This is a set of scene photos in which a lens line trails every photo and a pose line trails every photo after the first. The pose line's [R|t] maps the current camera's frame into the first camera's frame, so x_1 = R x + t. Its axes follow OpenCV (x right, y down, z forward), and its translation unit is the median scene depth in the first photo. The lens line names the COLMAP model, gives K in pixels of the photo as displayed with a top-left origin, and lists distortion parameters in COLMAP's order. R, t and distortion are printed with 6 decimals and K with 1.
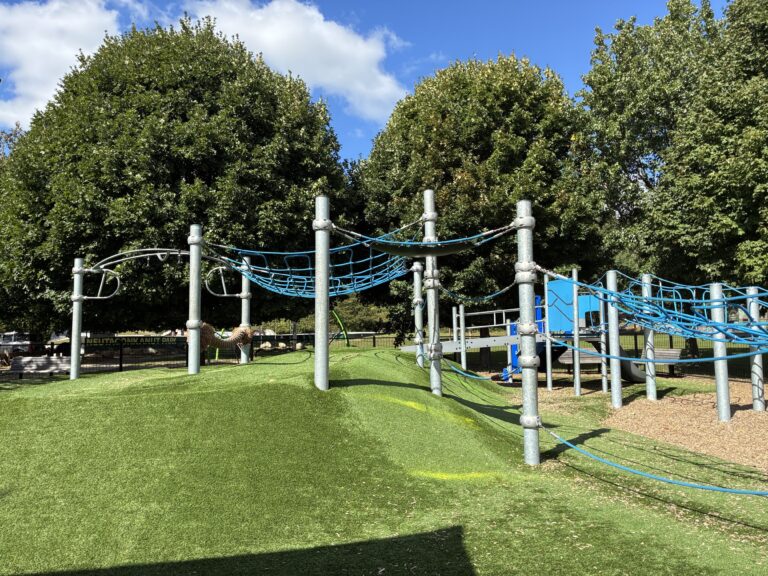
lens RADIAL K [[587.4, 0, 384.0], [0, 587.4, 288.0], [0, 0, 1]] dist [0.025124, -0.001939]
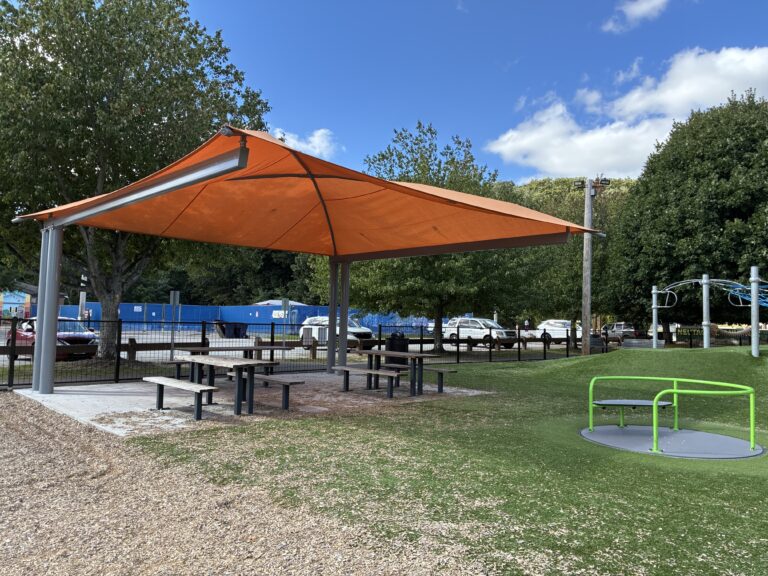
lens RADIAL K [[587.4, 0, 384.0], [0, 587.4, 288.0], [0, 0, 1]] dist [0.025124, -0.001939]
pose [[0.590051, -0.027473, -0.806899, 0.332652], [0.041497, 0.999132, -0.003672, -0.049702], [0.806299, -0.031317, 0.590678, -0.542908]]
